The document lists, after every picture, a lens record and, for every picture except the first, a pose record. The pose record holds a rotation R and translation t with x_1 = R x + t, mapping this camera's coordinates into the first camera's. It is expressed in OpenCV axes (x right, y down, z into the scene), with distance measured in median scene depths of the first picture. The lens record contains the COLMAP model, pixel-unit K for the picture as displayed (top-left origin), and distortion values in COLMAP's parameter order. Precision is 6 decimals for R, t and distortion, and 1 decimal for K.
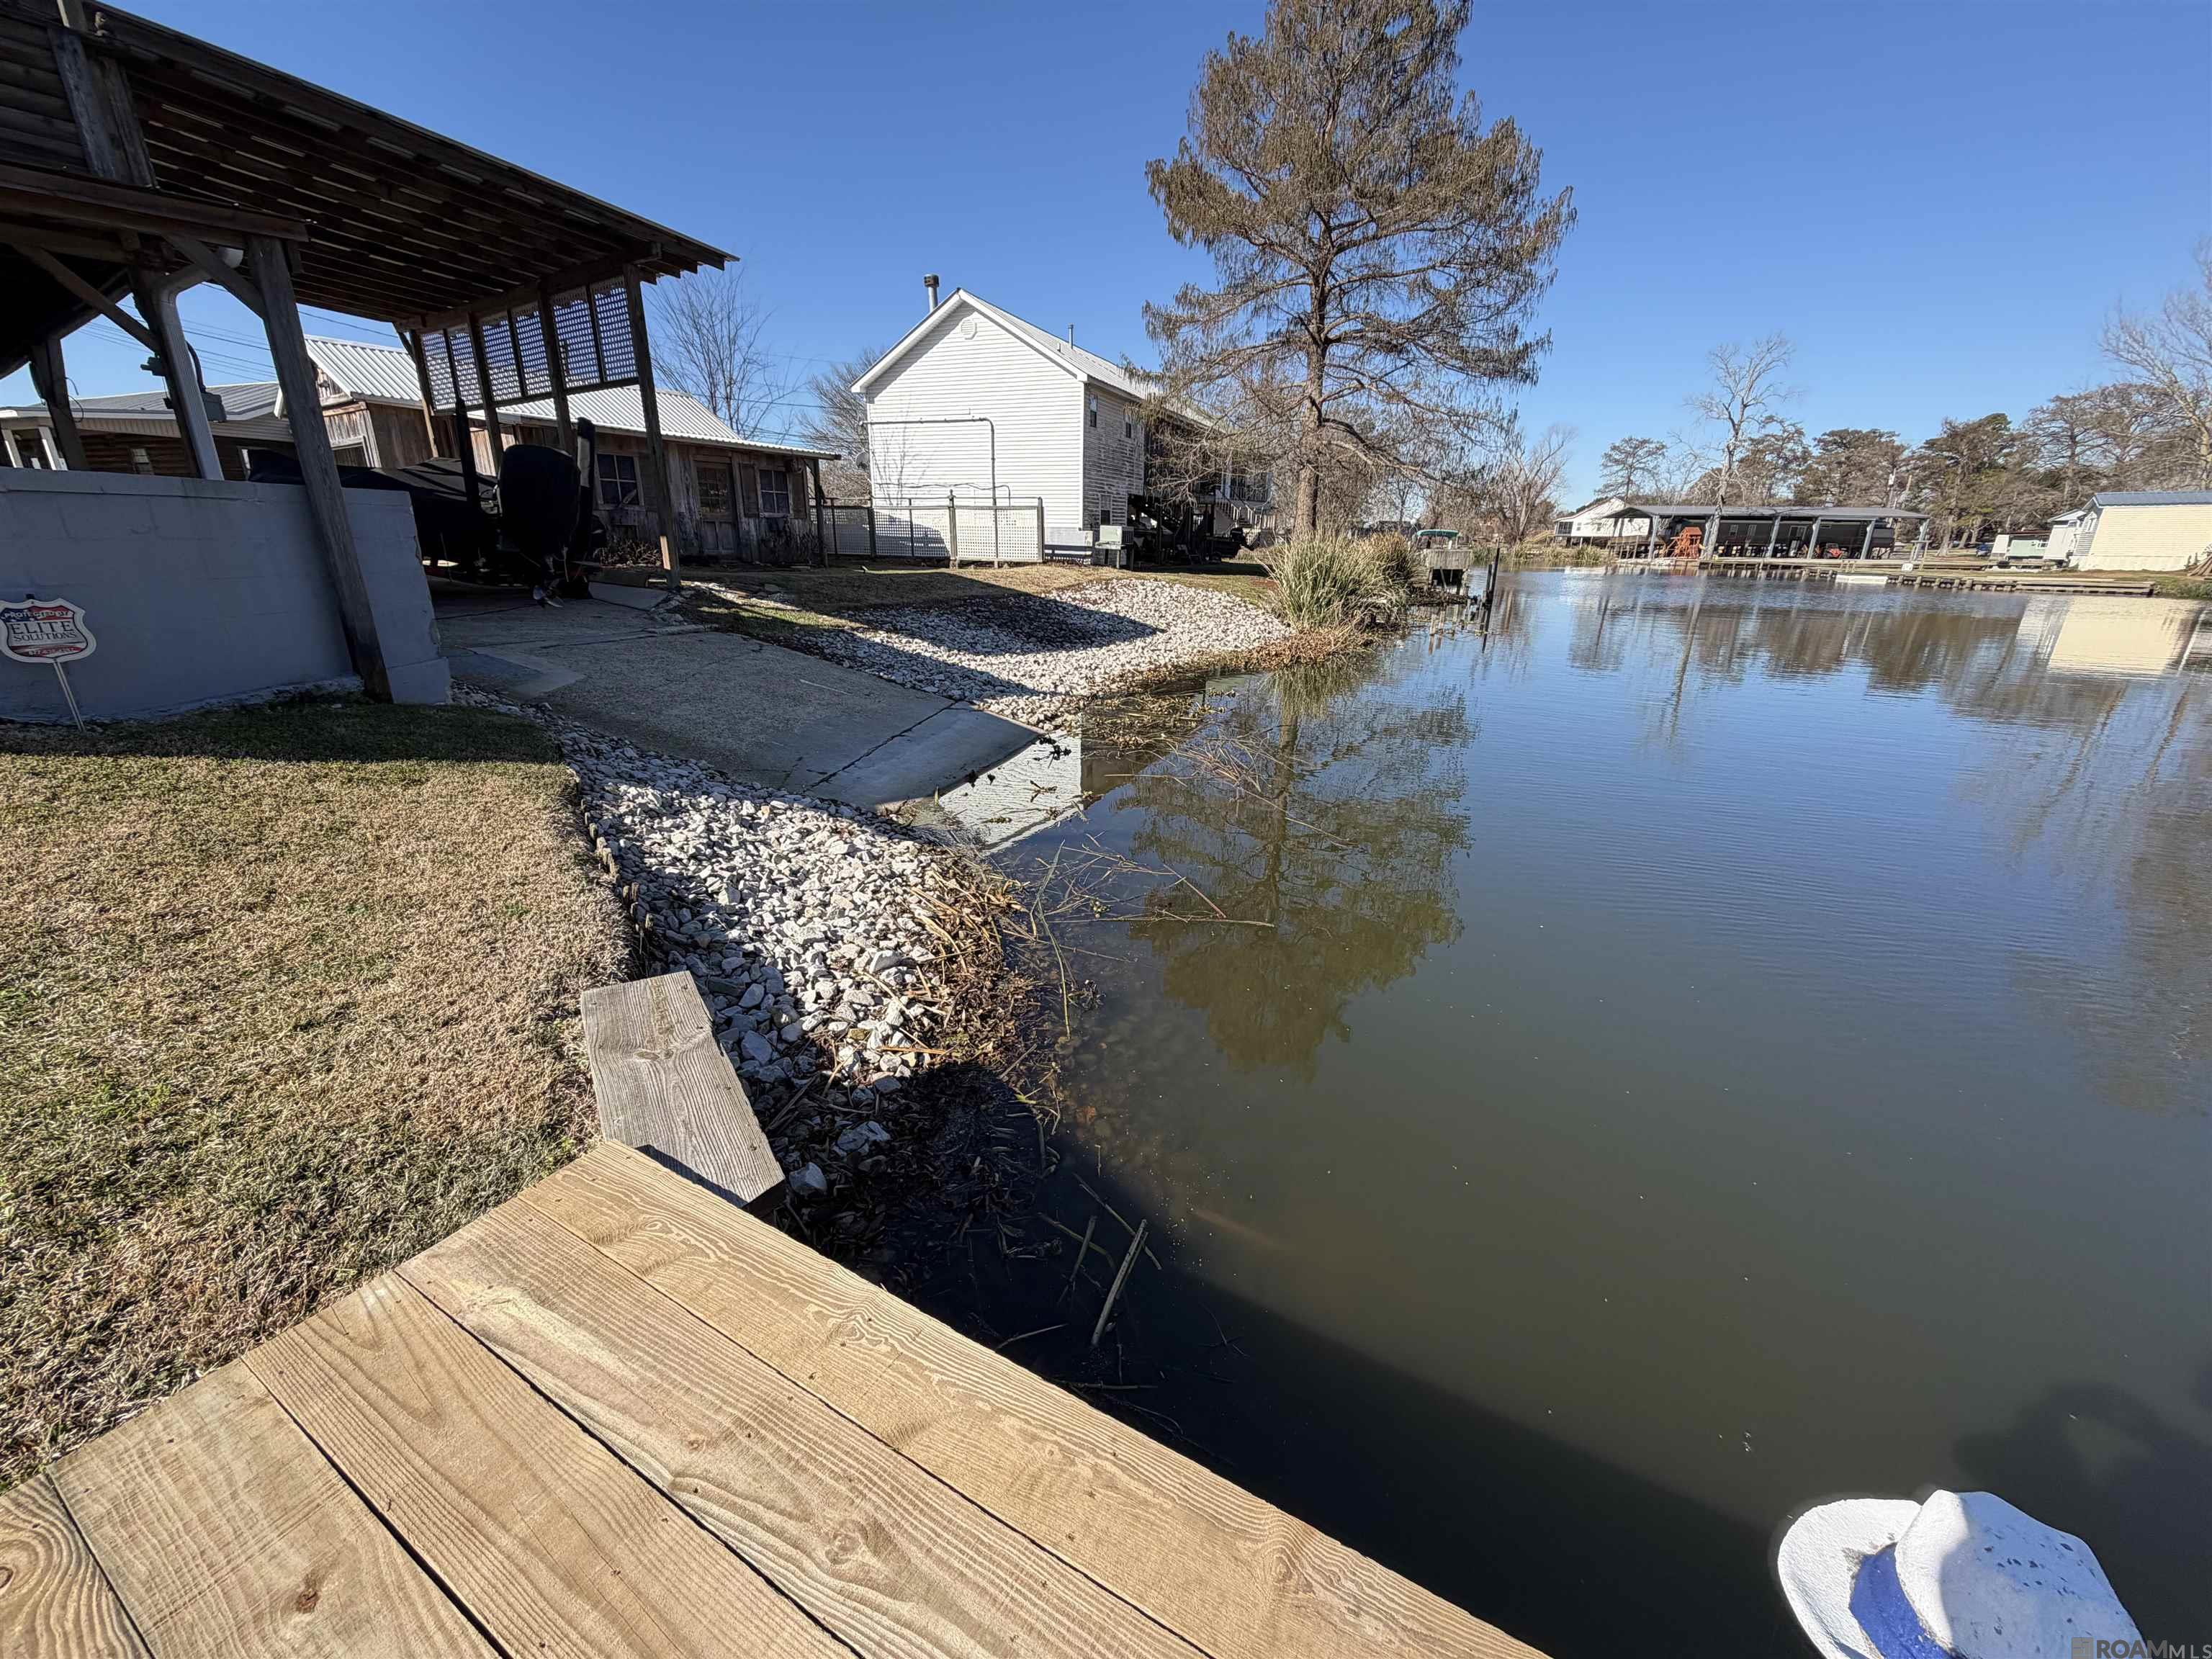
lens RADIAL K [[879.8, 0, 1096.9], [0, 879.8, 833.7], [0, 0, 1]] dist [-0.000457, 0.000290]
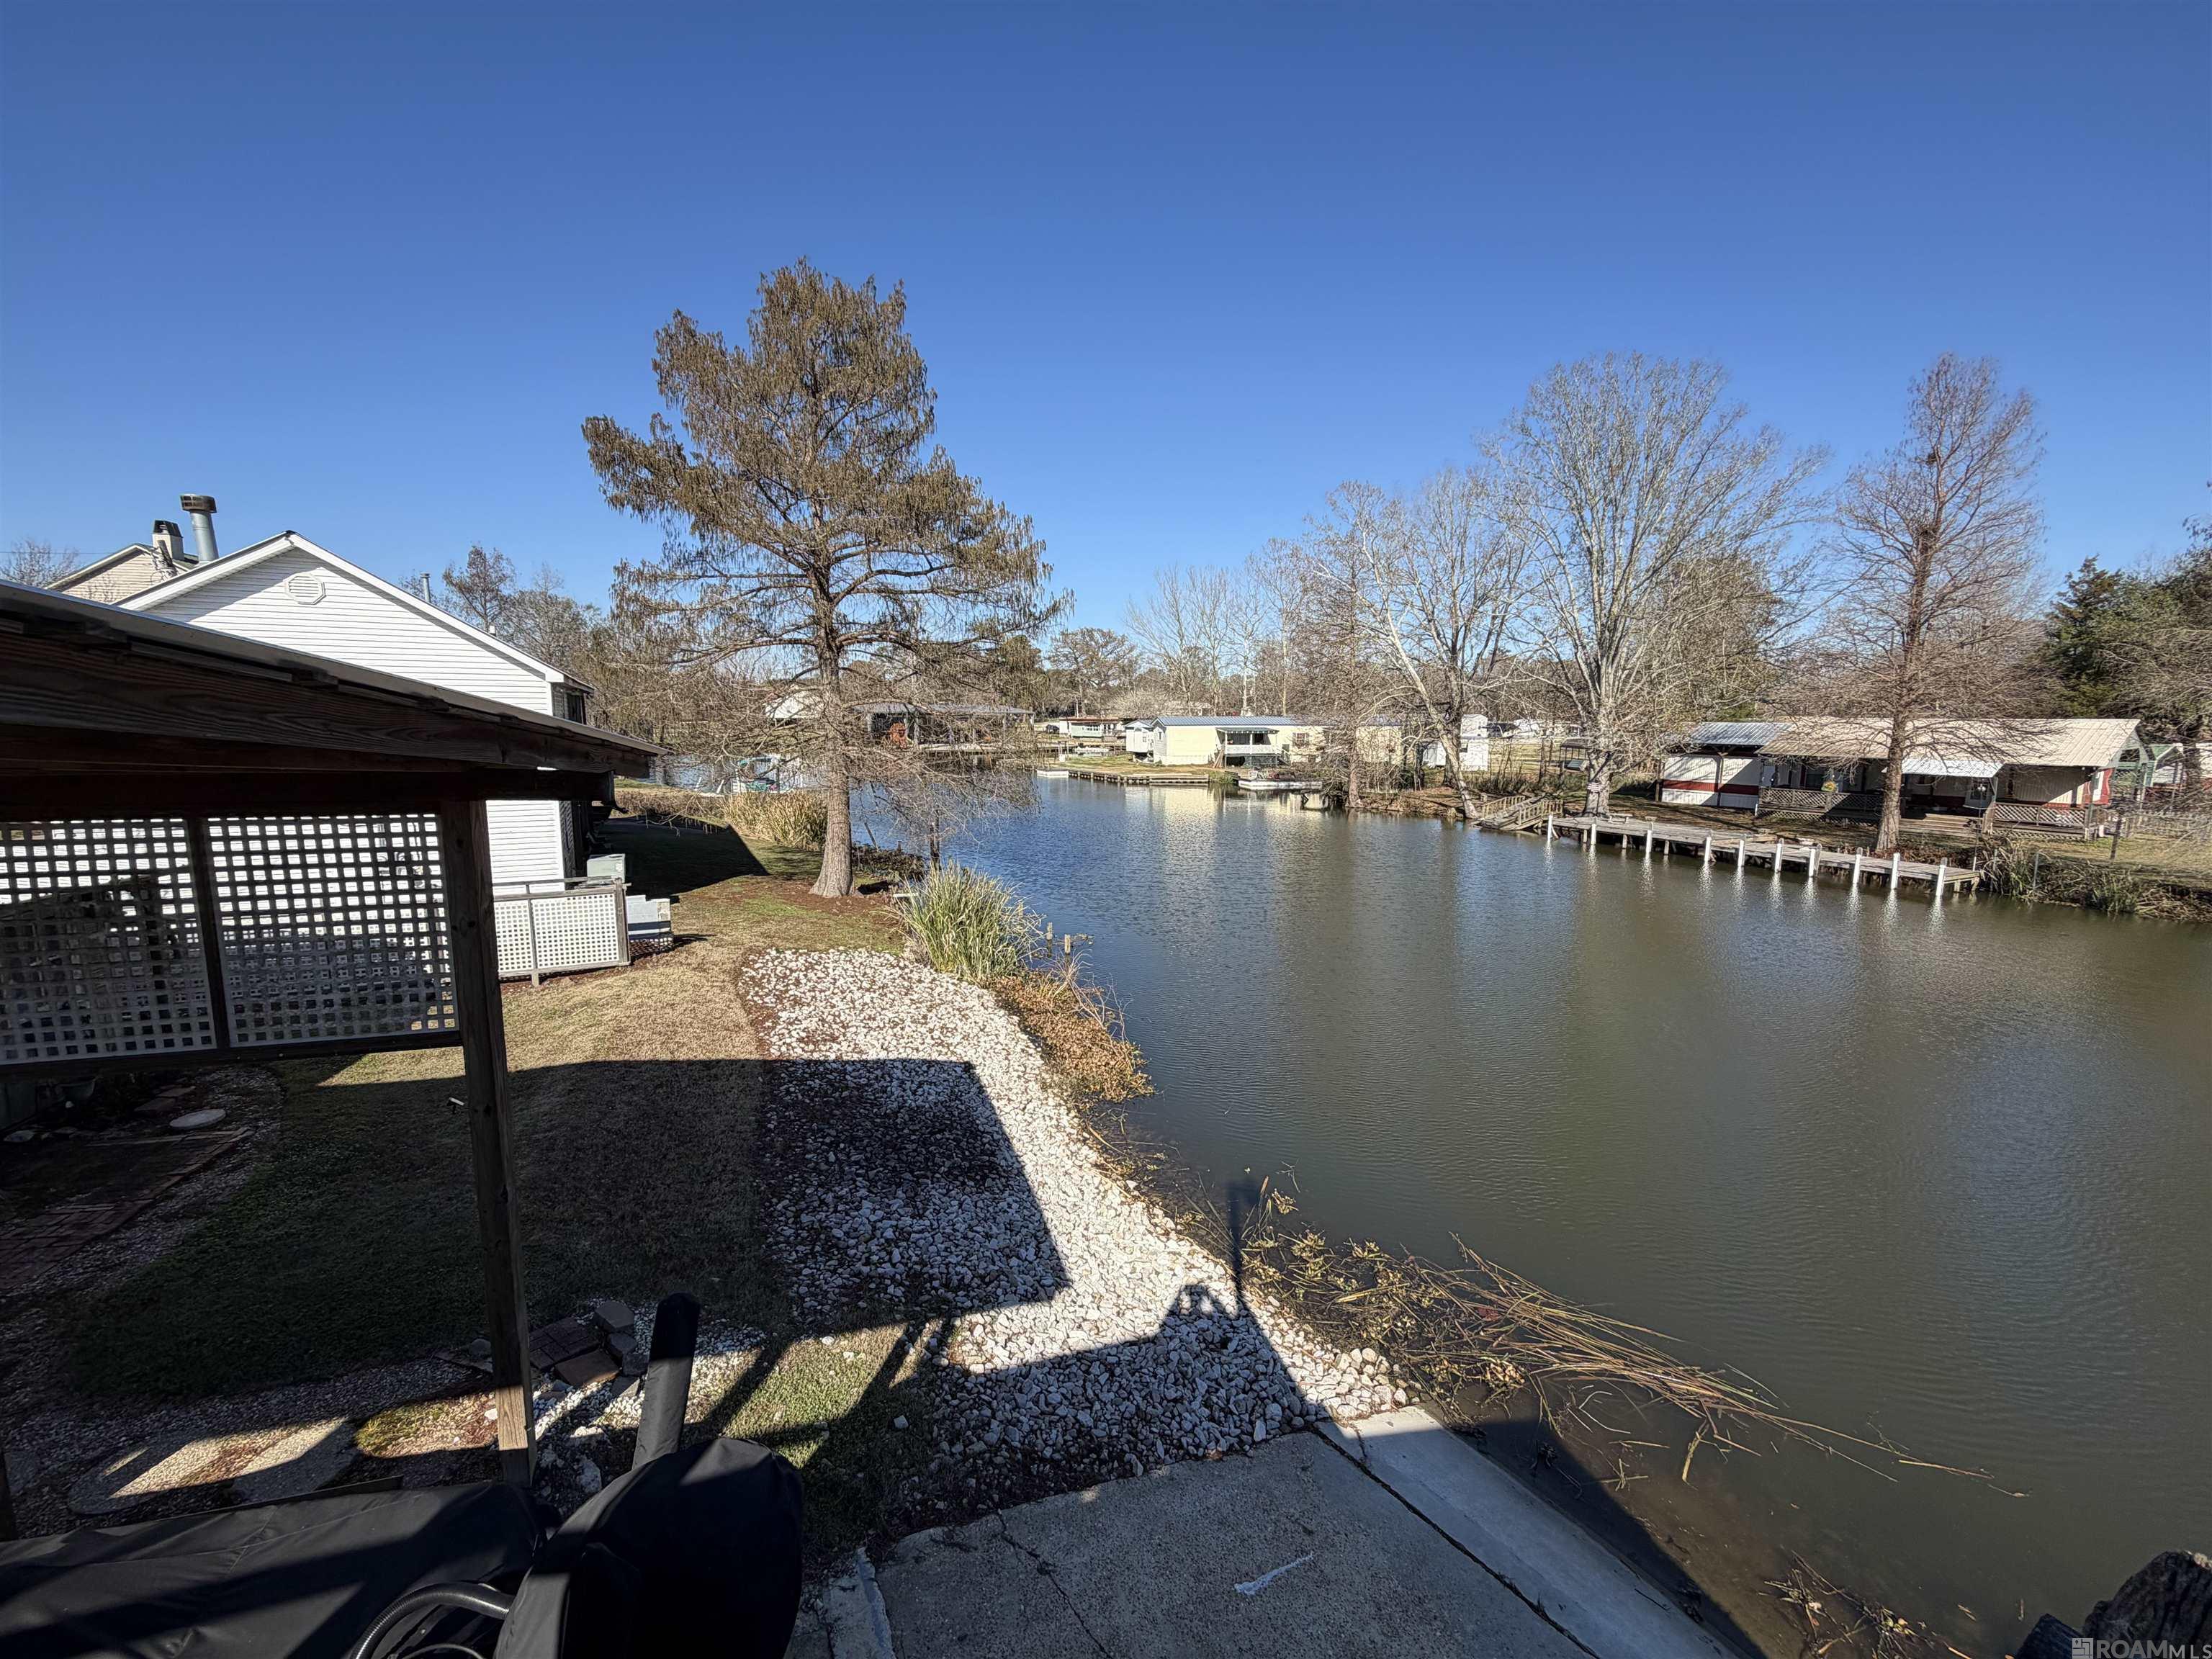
lens RADIAL K [[879.8, 0, 1104.5], [0, 879.8, 836.7], [0, 0, 1]] dist [-0.000457, 0.000290]
pose [[0.640787, -0.115588, 0.758967, -2.053994], [0.247627, 0.966882, -0.061816, -1.671557], [-0.726686, 0.227551, 0.648188, 1.657061]]
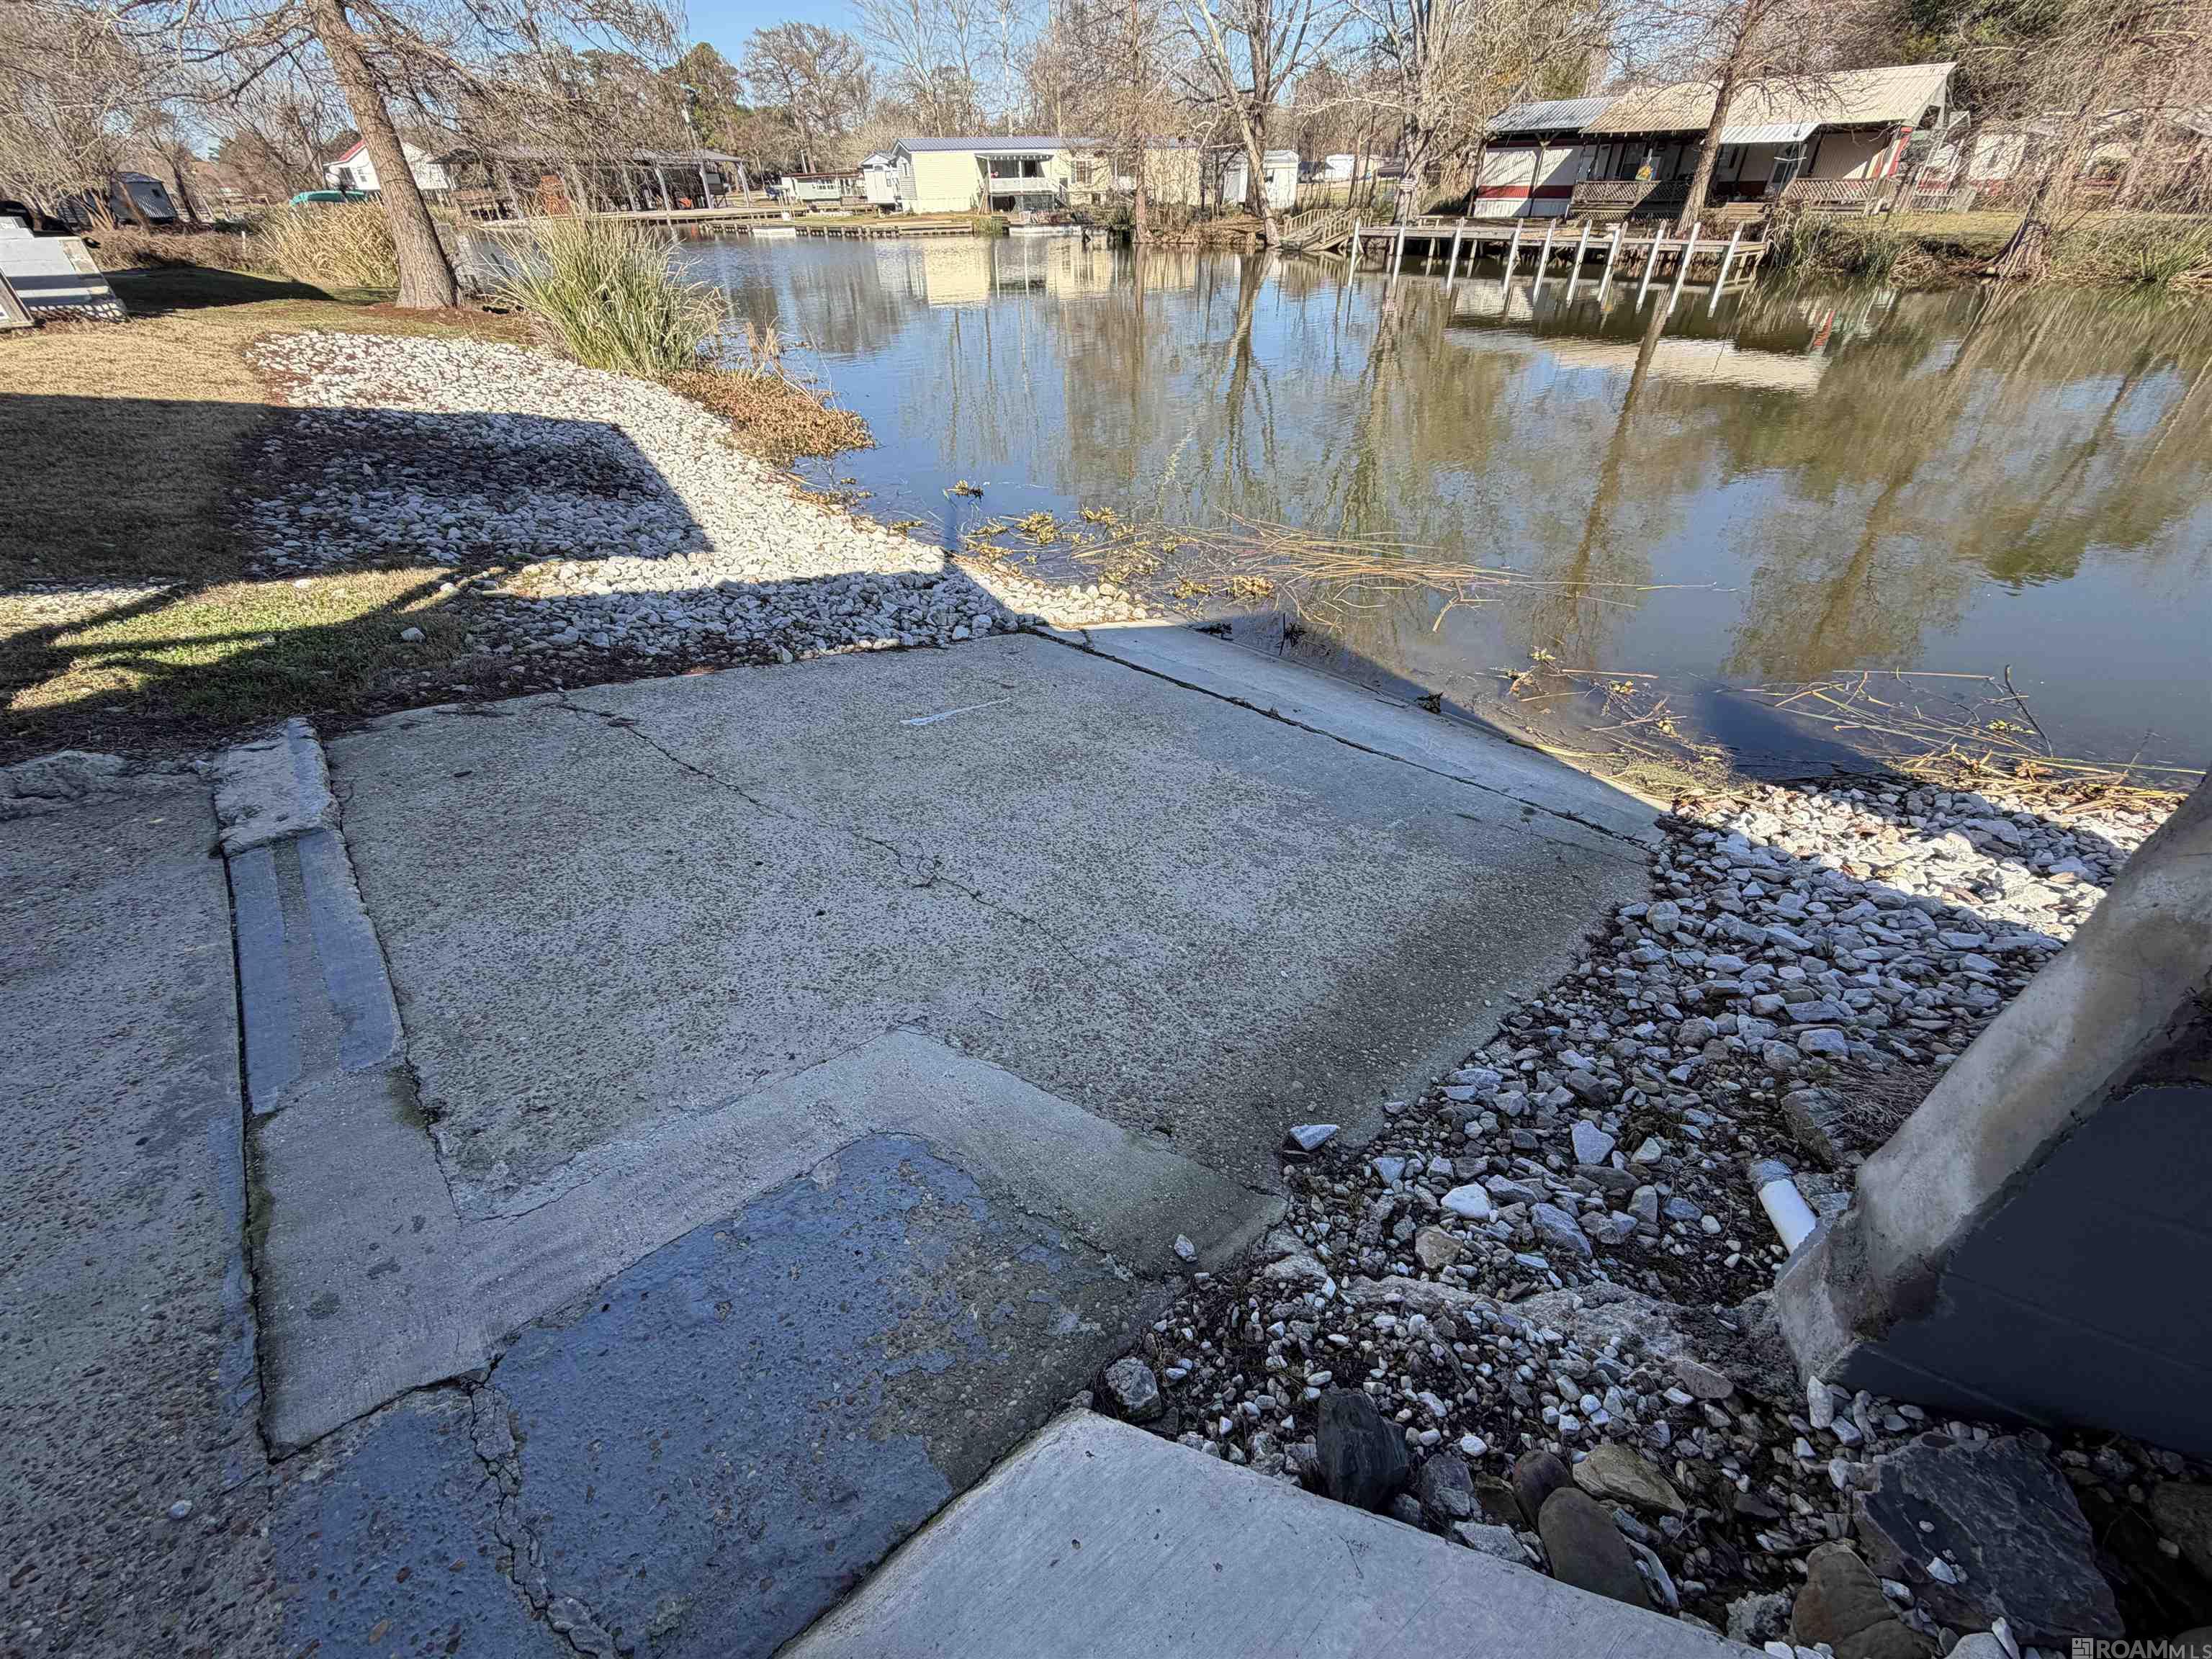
lens RADIAL K [[879.8, 0, 1103.5], [0, 879.8, 830.6], [0, 0, 1]] dist [-0.000457, 0.000290]
pose [[0.448188, -0.547854, 0.706388, -1.704713], [0.309413, 0.836425, 0.452391, -0.809736], [-0.838684, 0.015809, 0.544389, 1.900790]]
